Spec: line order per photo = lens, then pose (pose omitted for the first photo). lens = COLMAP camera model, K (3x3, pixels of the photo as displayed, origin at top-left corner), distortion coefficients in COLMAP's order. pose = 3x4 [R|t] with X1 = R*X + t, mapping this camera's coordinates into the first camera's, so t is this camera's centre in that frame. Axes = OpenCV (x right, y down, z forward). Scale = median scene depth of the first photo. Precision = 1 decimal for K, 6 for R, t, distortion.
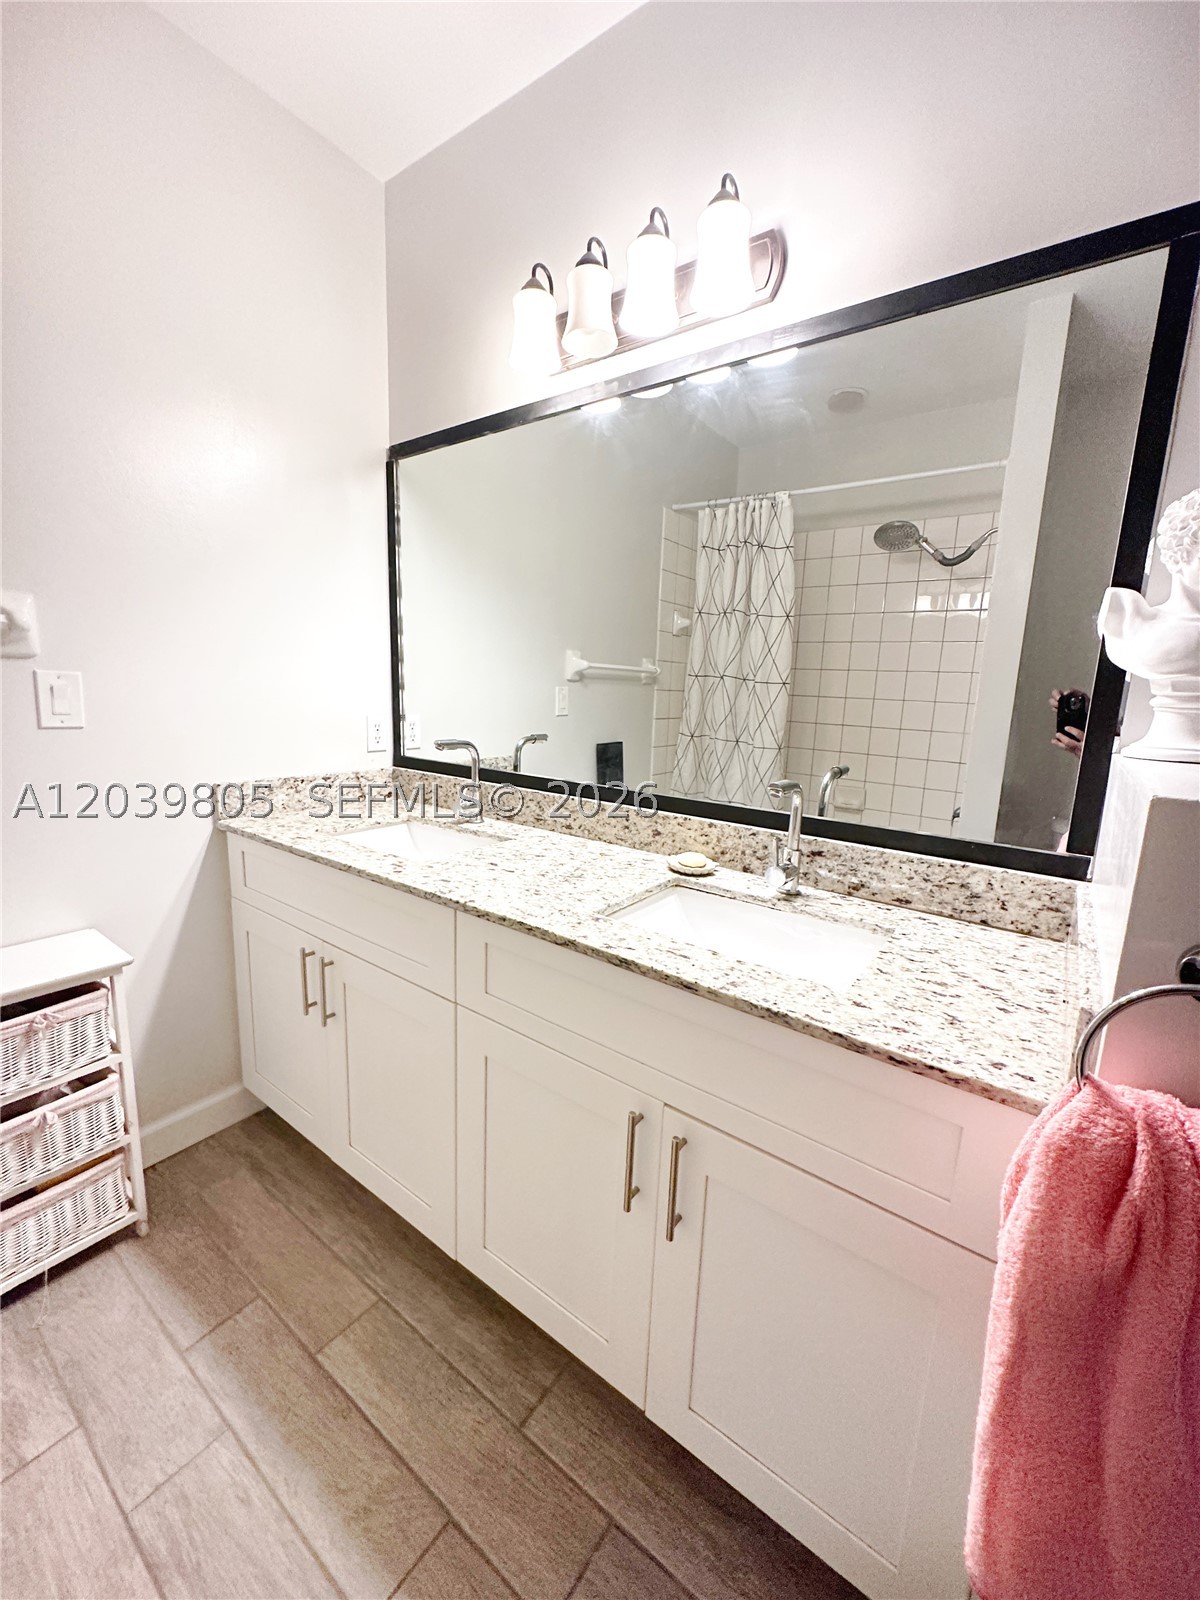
lens RADIAL K [[638.6, 0, 598.9], [0, 638.6, 802.6], [0, 0, 1]] dist [-0.007891, 0.001481]
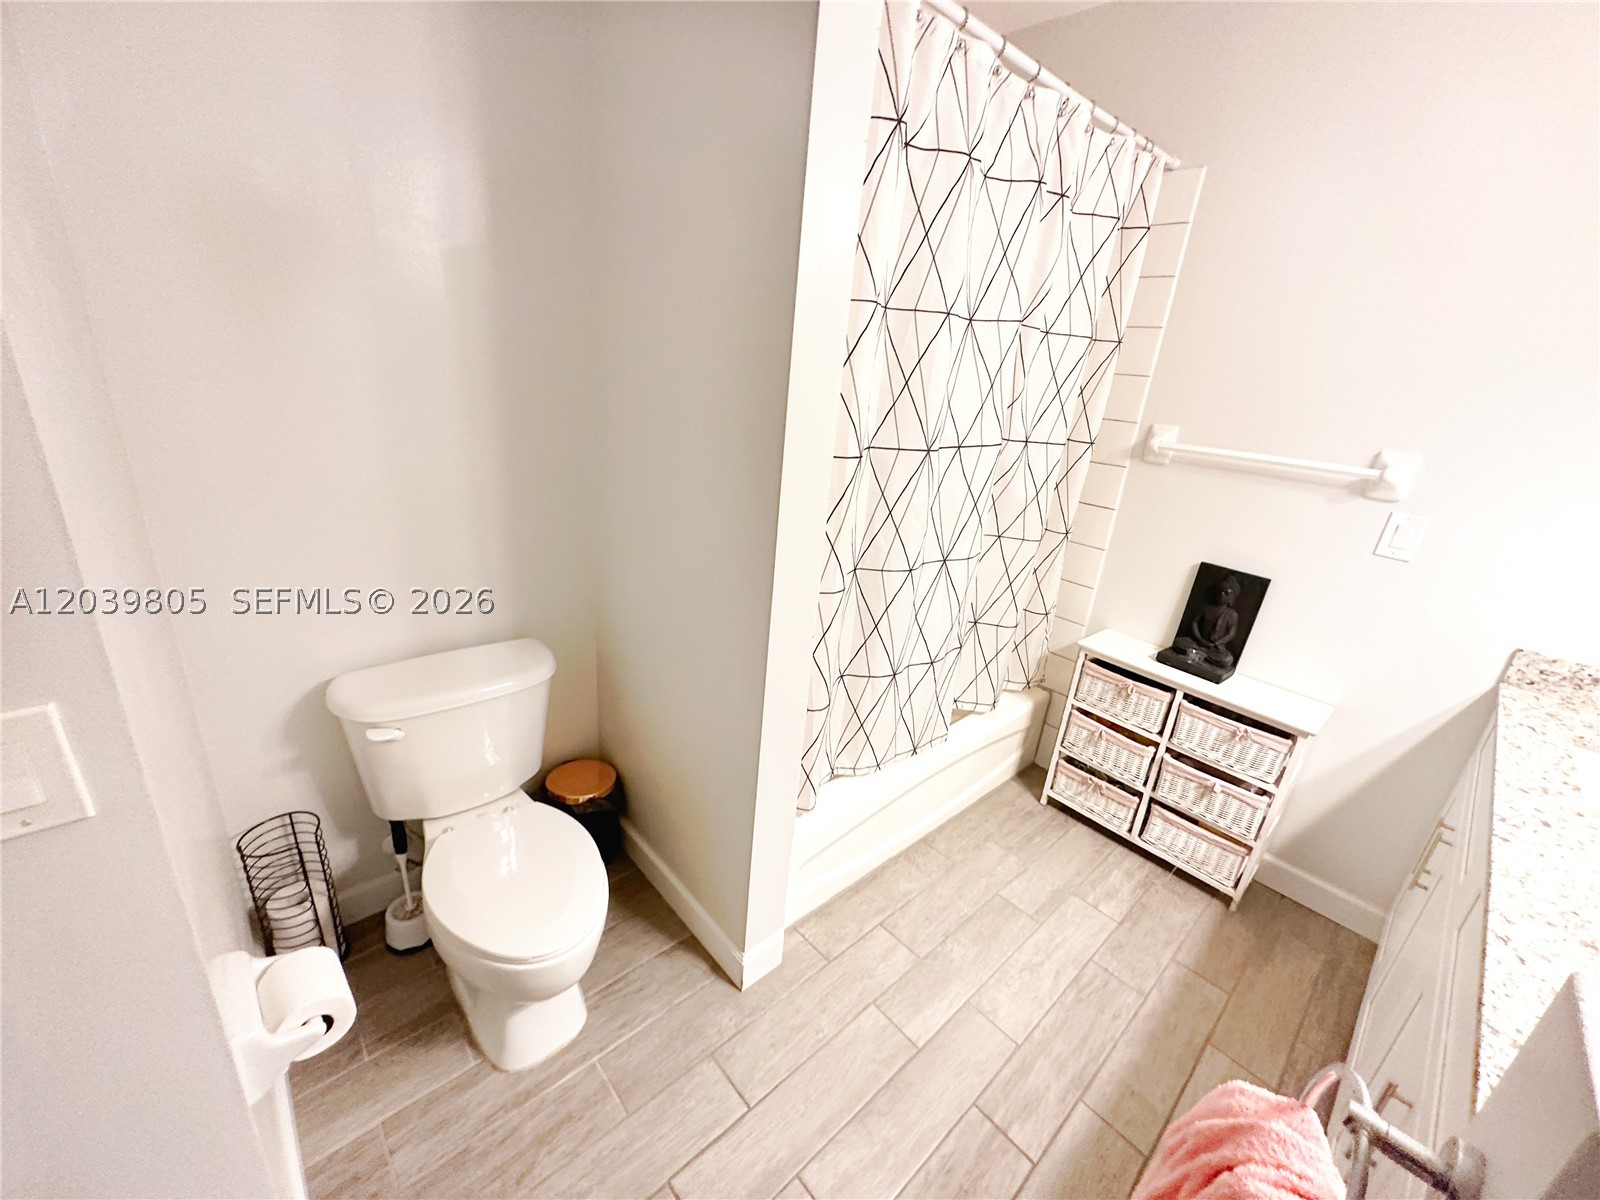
lens RADIAL K [[638.6, 0, 801.2], [0, 638.6, 601.2], [0, 0, 1]] dist [-0.007891, 0.001481]
pose [[-0.192507, 0.288615, -0.937893, 0.617483], [-0.267672, 0.904081, 0.333151, -0.152926], [0.944083, 0.315181, -0.096788, 0.036595]]
